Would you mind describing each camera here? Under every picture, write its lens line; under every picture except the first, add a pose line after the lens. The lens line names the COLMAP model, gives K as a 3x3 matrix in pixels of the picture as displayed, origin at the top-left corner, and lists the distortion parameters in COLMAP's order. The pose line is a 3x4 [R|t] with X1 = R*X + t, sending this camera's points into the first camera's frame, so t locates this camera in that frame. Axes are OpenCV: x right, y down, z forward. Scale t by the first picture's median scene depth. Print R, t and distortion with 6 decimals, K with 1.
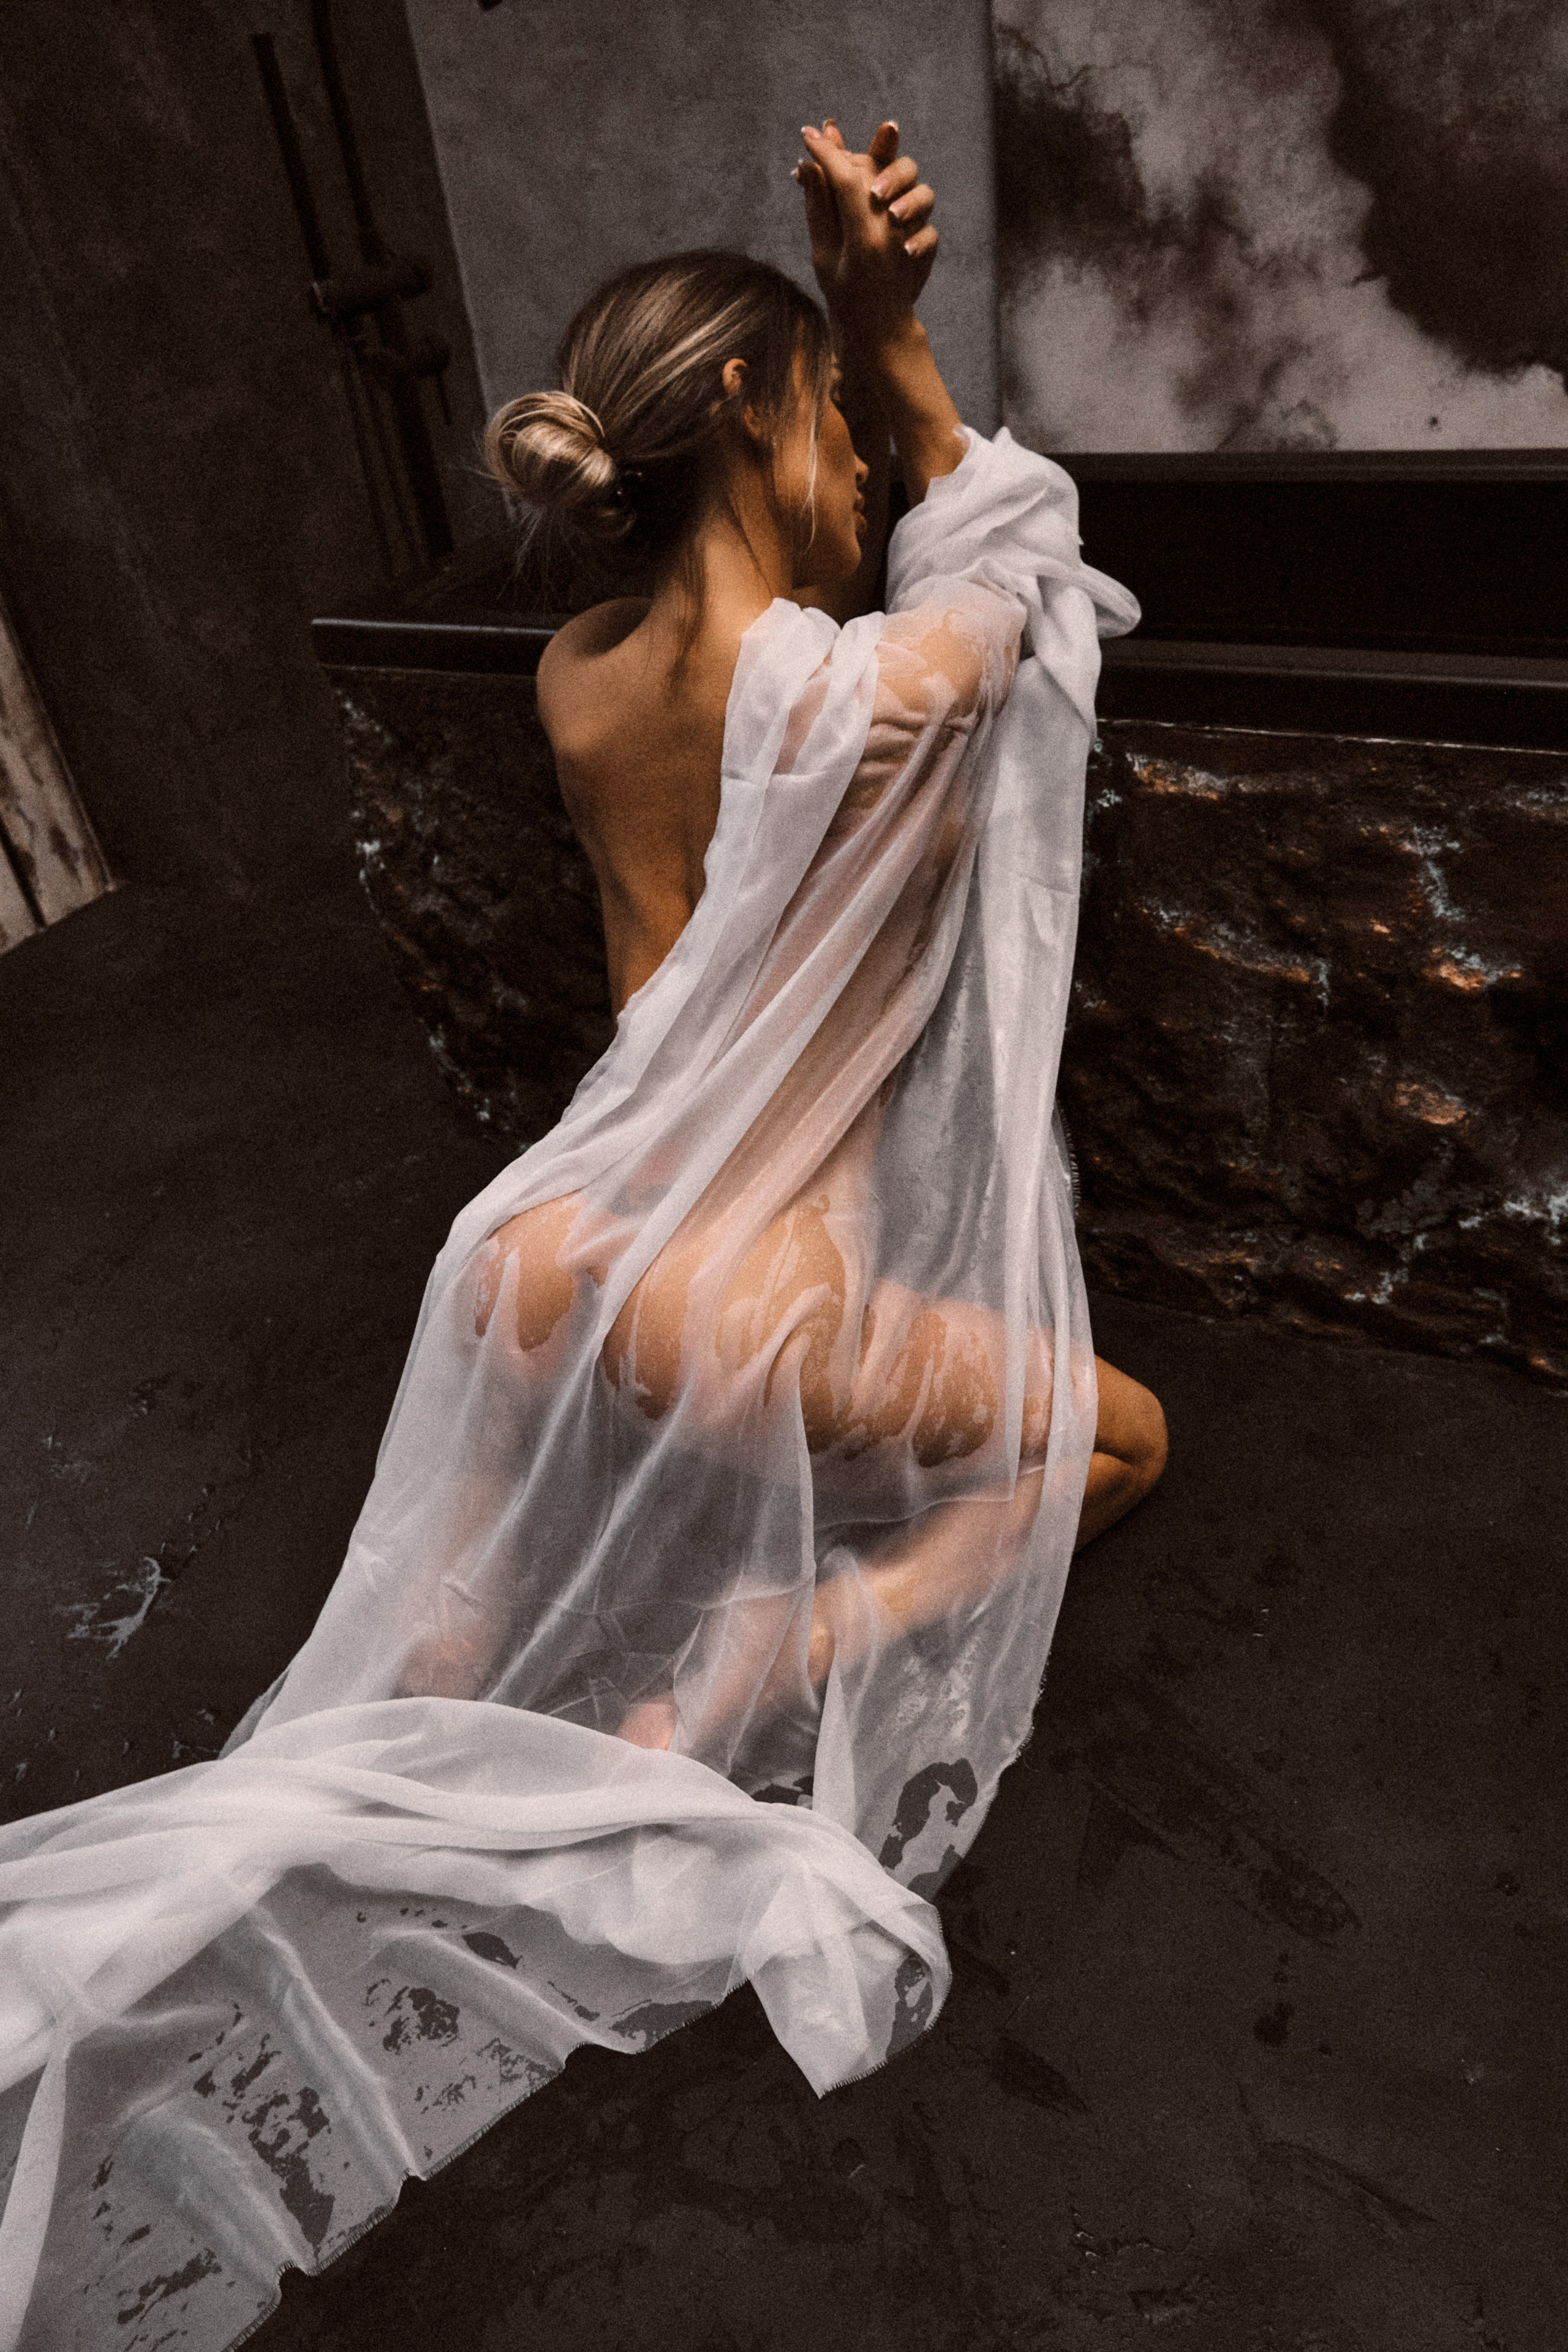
lens RADIAL K [[1622.7, 0, 782.6], [0, 1622.7, 1308.6], [0, 0, 1]] dist [-0.003002, 0.003426]
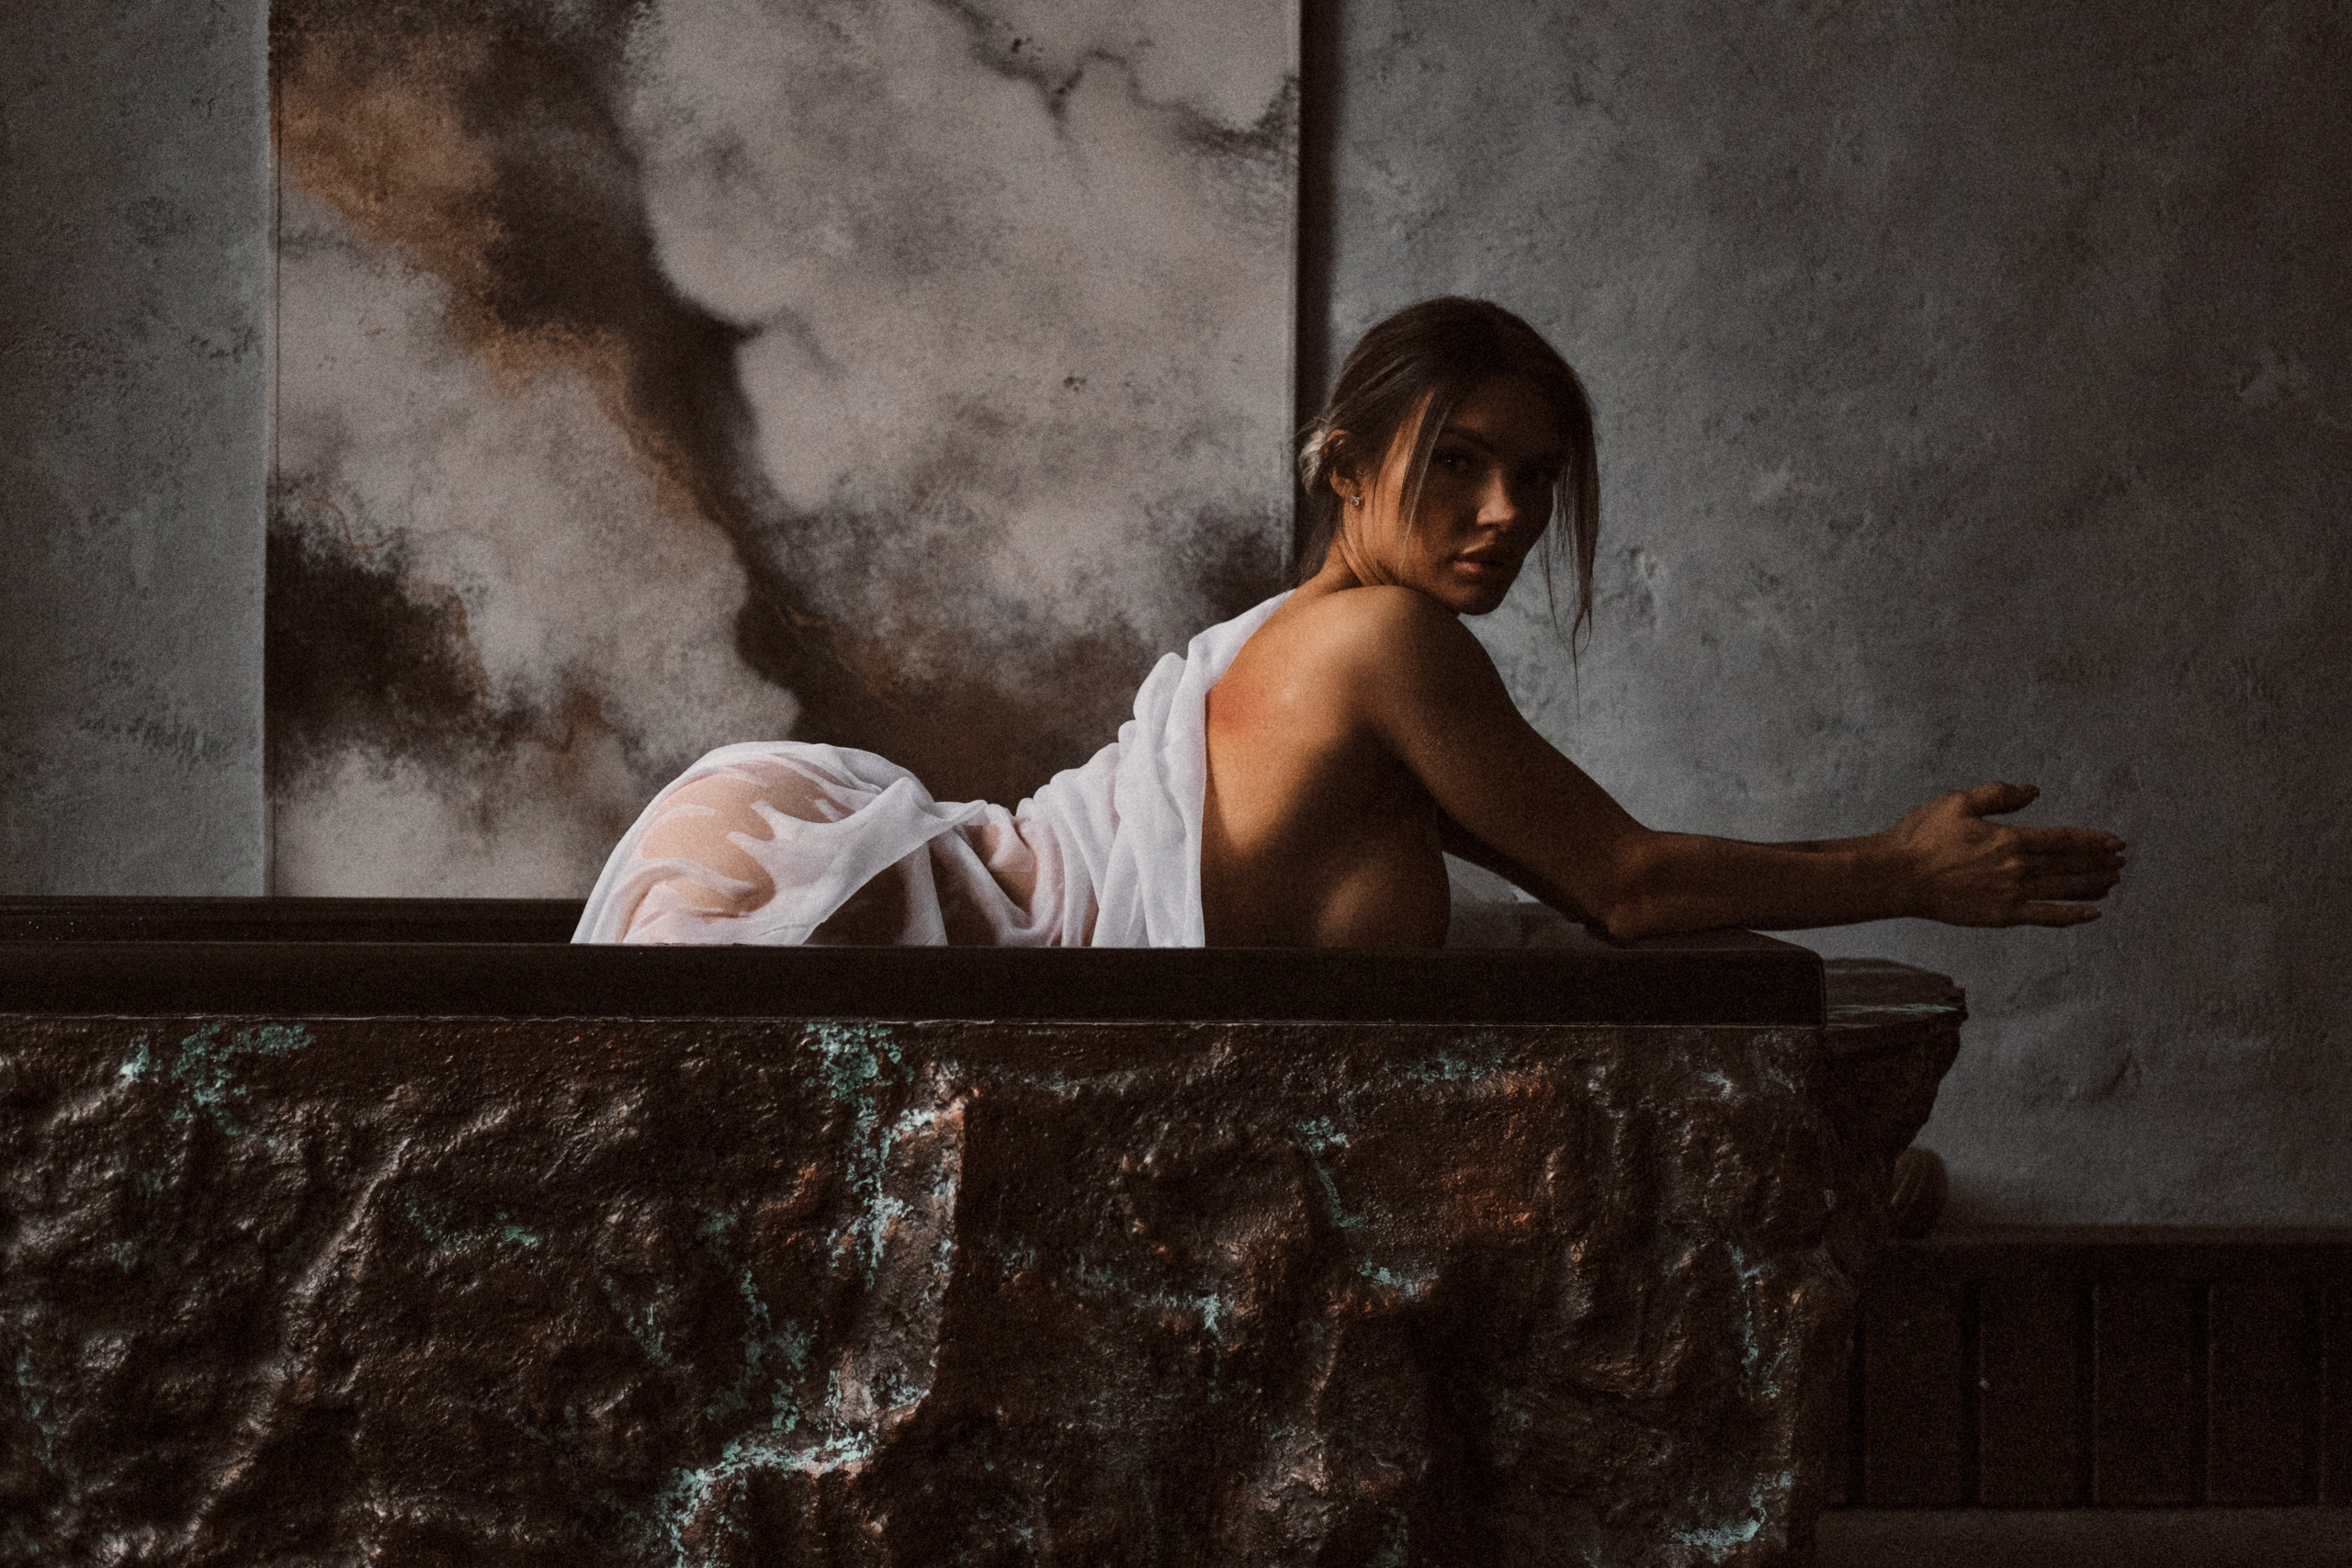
lens RADIAL K [[3803.7, 0, 1145.0], [0, 3803.7, 781.6], [0, 0, 1]] dist [0.014557, -0.026044]
pose [[0.838557, 0.114823, 0.532577, -0.474292], [0.251066, 0.786112, -0.564796, 0.419663], [-0.483517, 0.607325, 0.630371, -0.201858]]
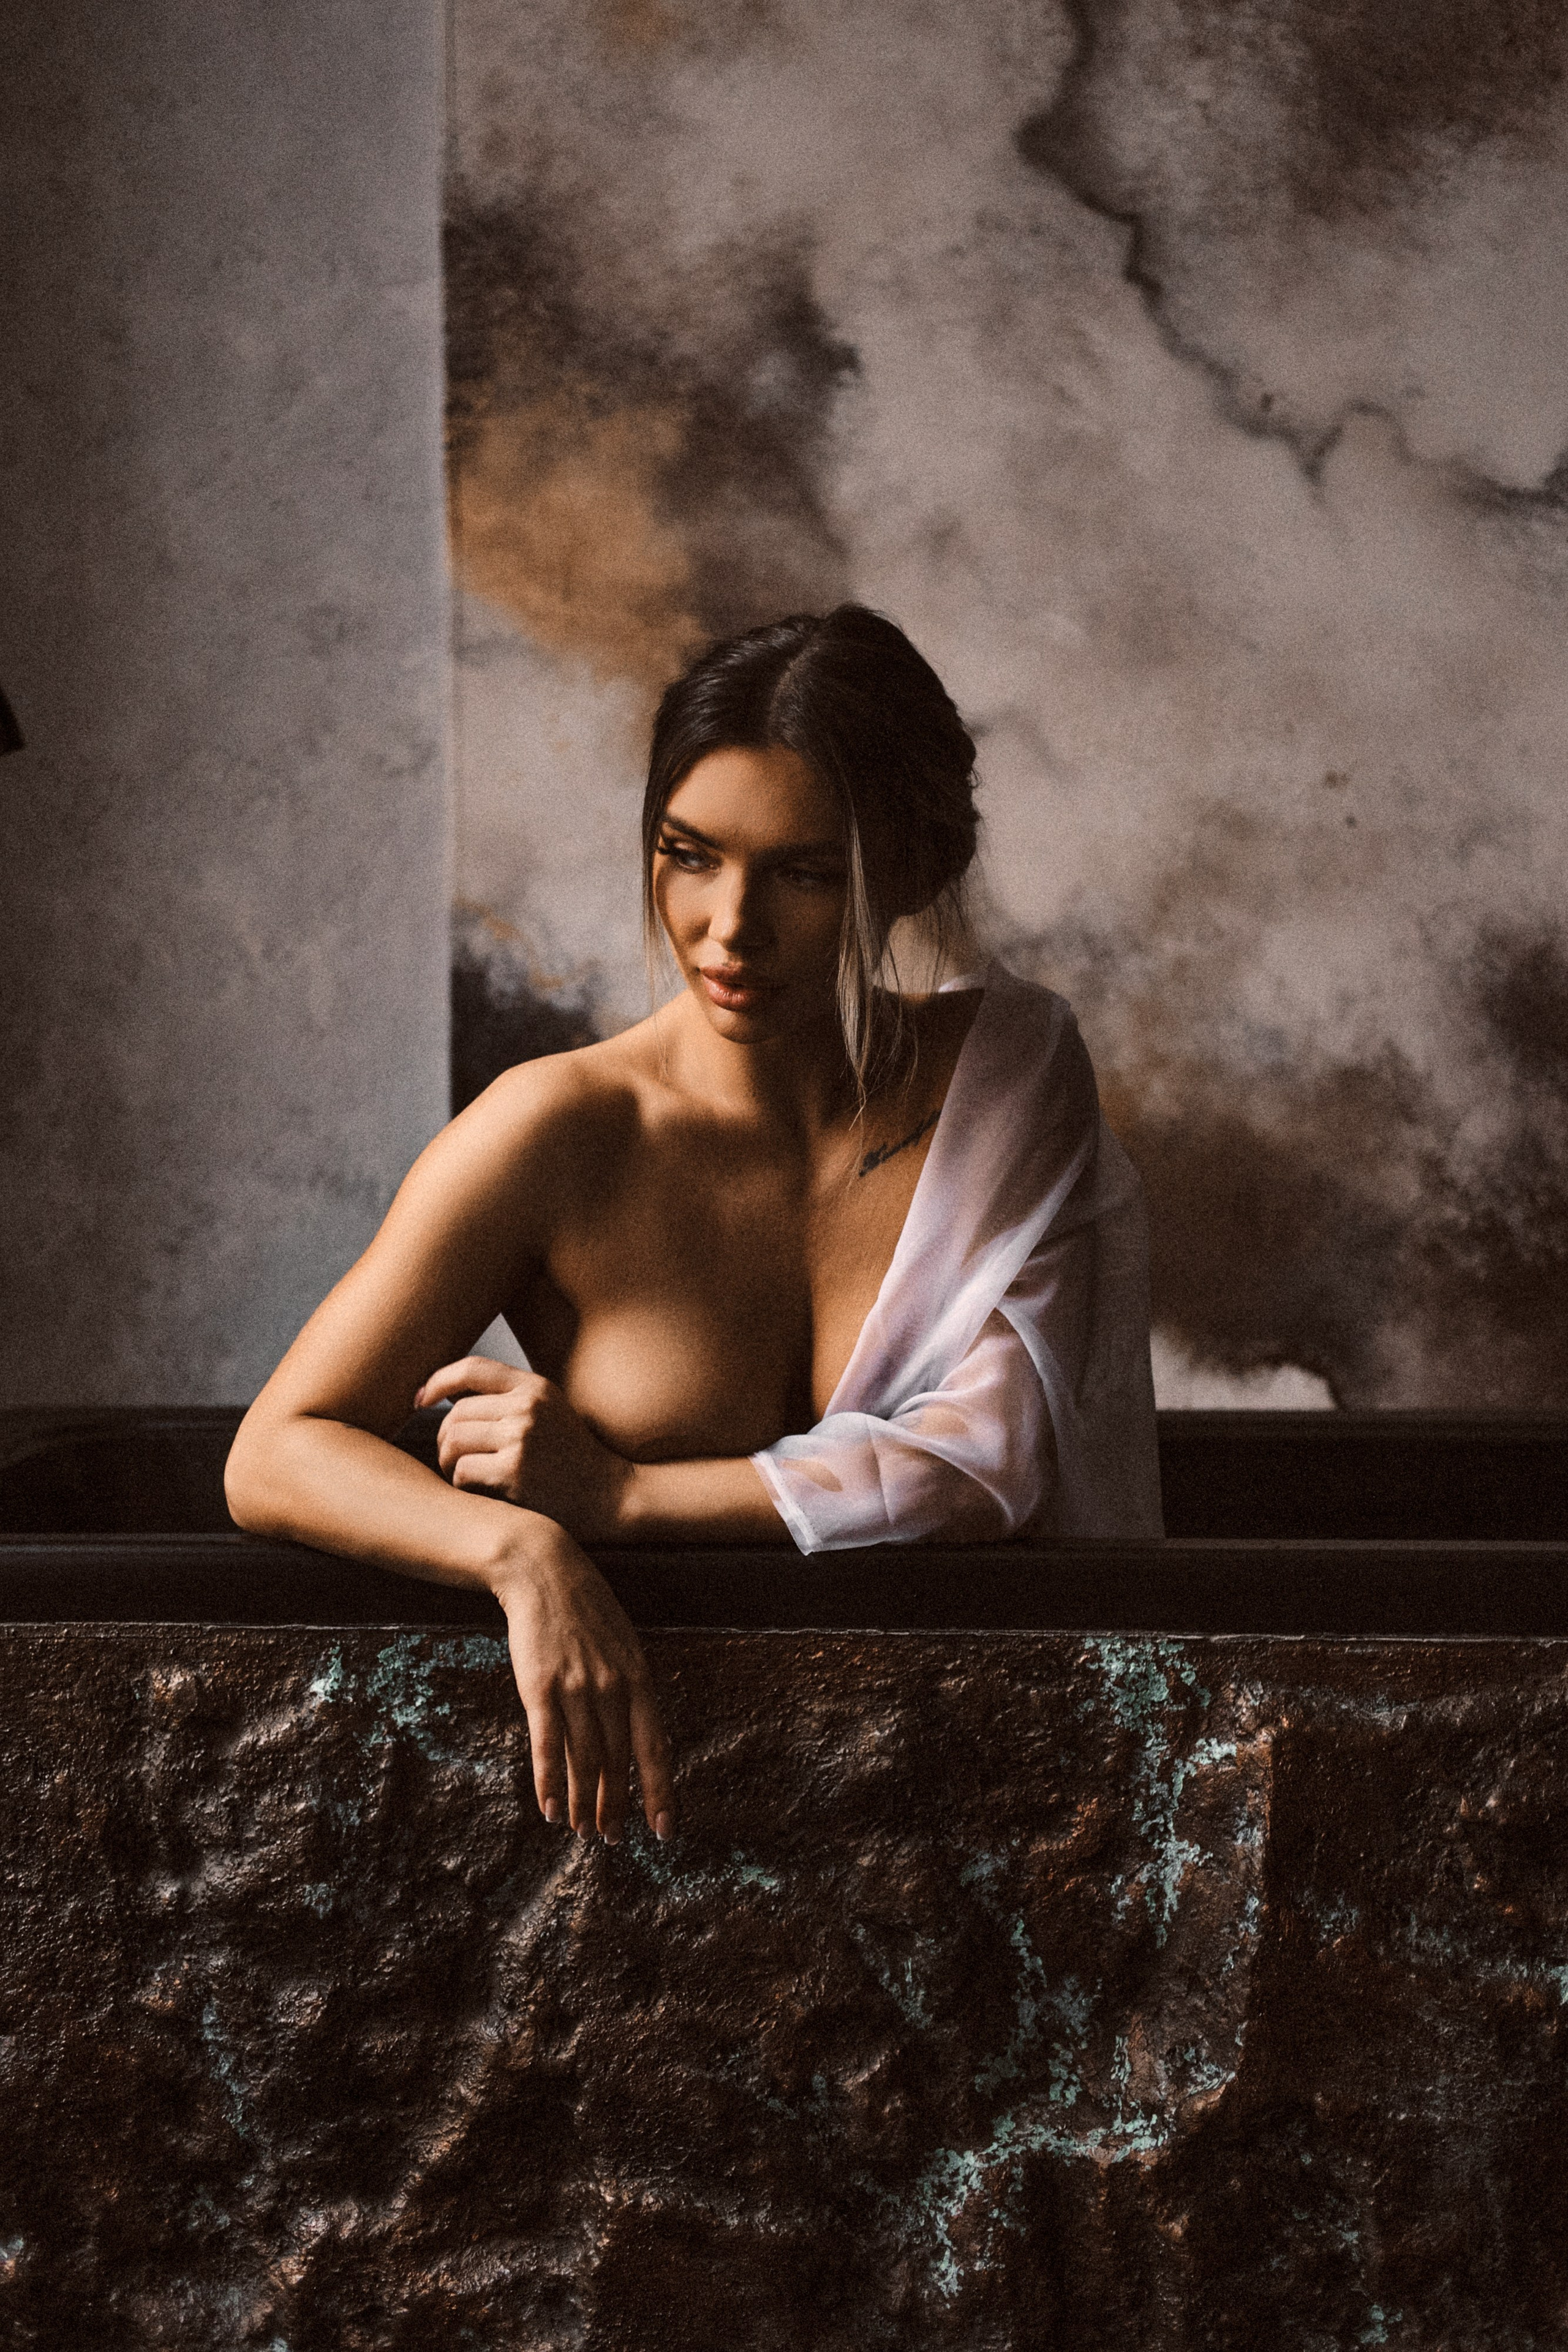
lens RADIAL K [[3866.6, 0, 764.5], [0, 3866.6, 1132.4], [0, 0, 1]] dist [0.060677, -0.173740]
pose [[0.906793, 0.090209, 0.411813, -0.438841], [0.179787, 0.800806, -0.571303, 0.243643], [-0.381318, 0.592092, 0.709946, -0.139779]]
